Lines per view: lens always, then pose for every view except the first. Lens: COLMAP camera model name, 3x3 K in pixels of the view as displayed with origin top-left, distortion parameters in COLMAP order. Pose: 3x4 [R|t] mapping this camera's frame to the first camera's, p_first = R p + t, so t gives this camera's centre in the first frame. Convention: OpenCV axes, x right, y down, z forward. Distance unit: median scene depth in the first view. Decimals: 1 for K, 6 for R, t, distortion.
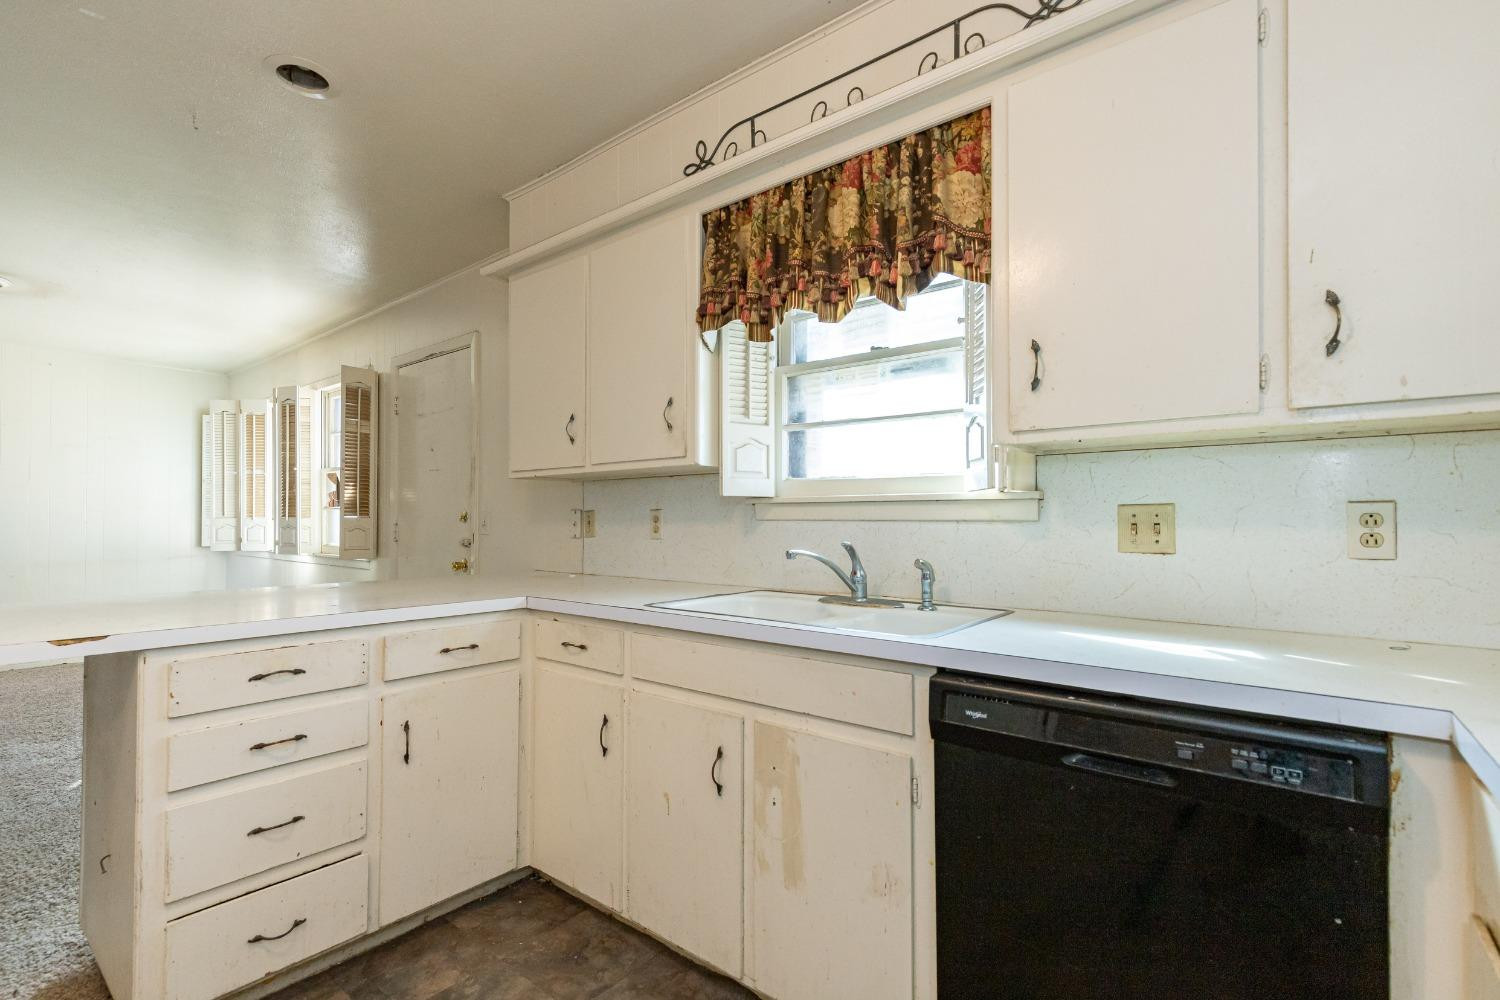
lens RADIAL K [[677.3, 0, 736.6], [0, 677.3, 514.6], [0, 0, 1]] dist [0.003835, 0.000194]
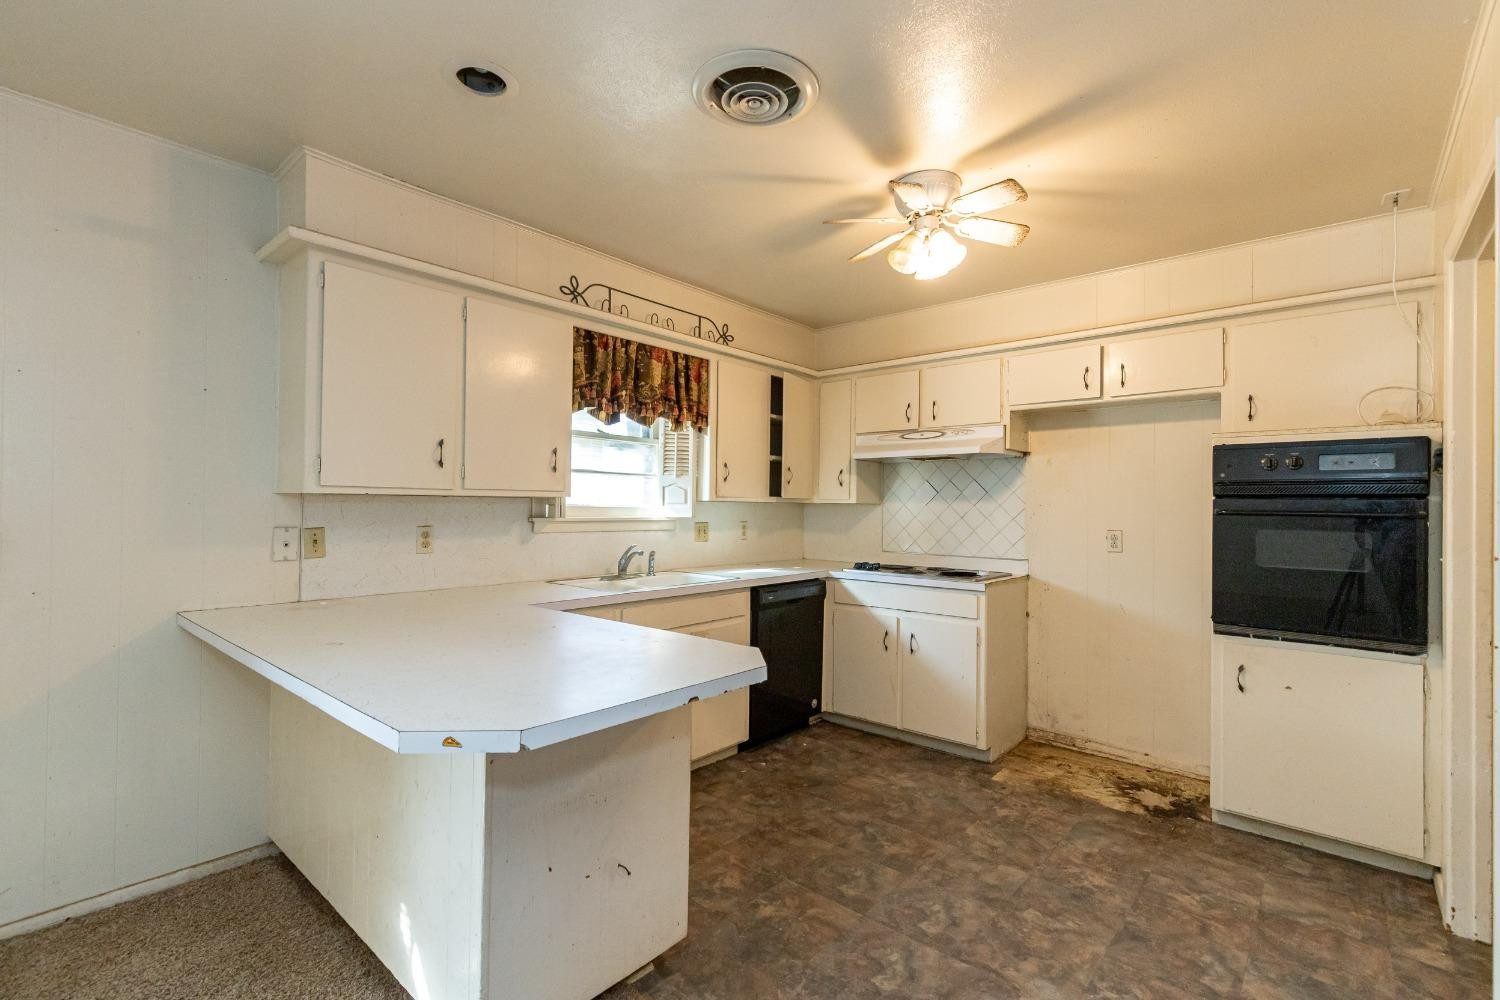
lens RADIAL K [[674.5, 0, 746.5], [0, 674.5, 497.9], [0, 0, 1]] dist [0.002229, 0.000428]
pose [[0.027787, 0.010101, 0.999563, -1.733774], [-0.020951, 0.999735, -0.009520, -0.077499], [-0.999394, -0.020677, 0.027992, 0.670710]]
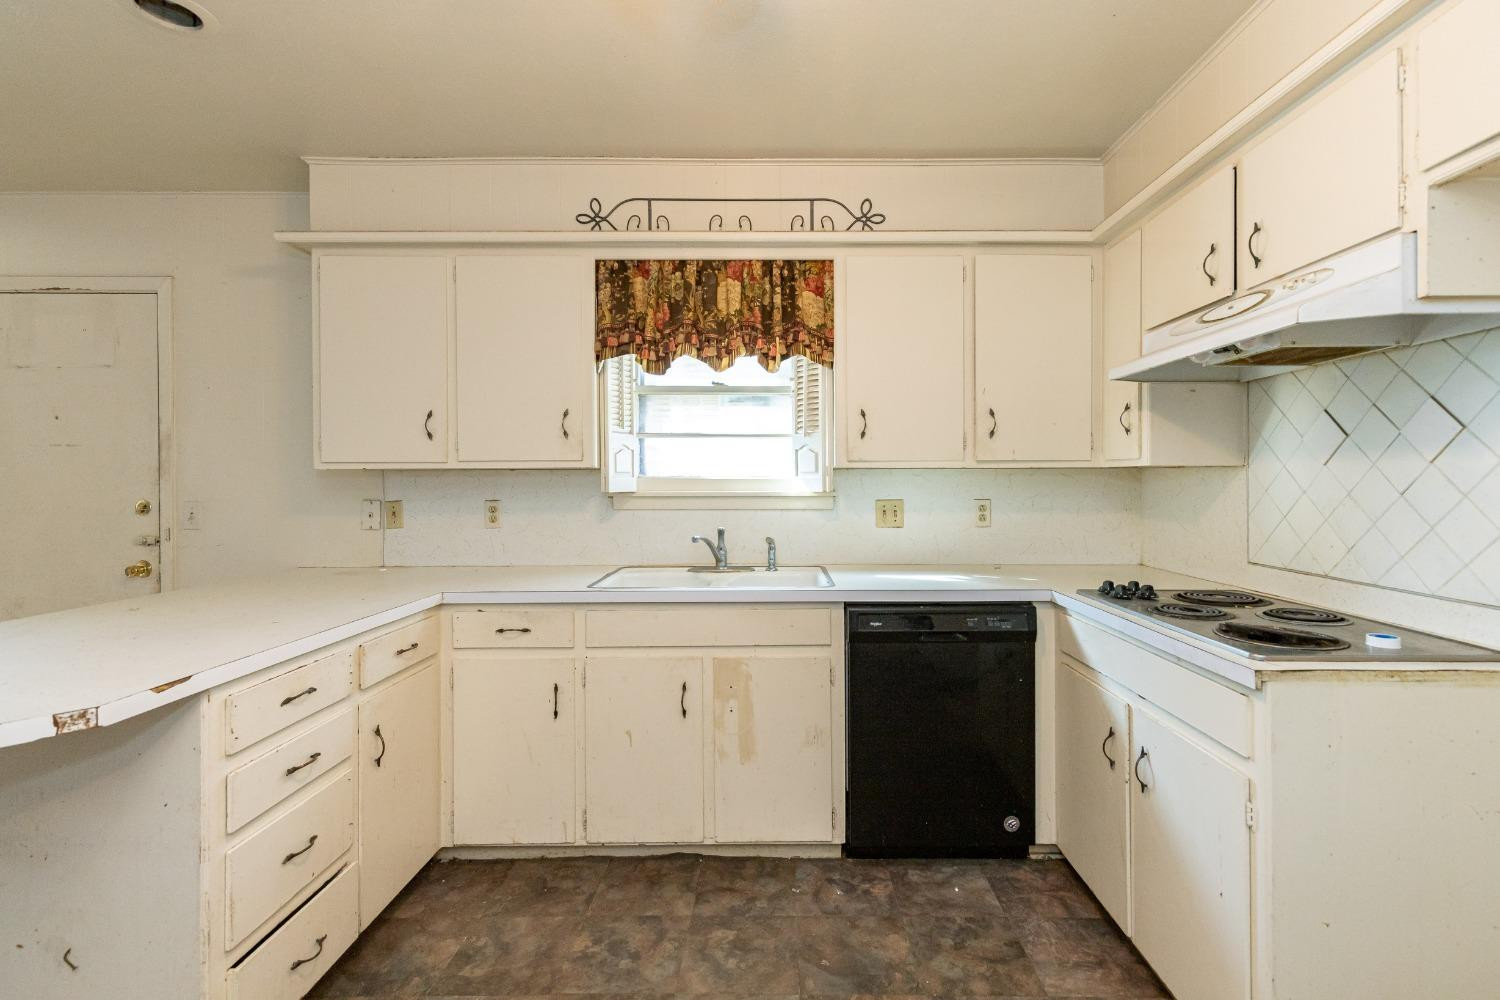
lens RADIAL K [[685.7, 0, 781.4], [0, 685.7, 479.7], [0, 0, 1]] dist [0.002124, 0.000179]
pose [[0.770097, -0.005416, 0.637903, -0.670391], [-0.001345, 0.999948, 0.010114, -0.075422], [-0.637925, -0.008647, 0.770050, -0.176568]]
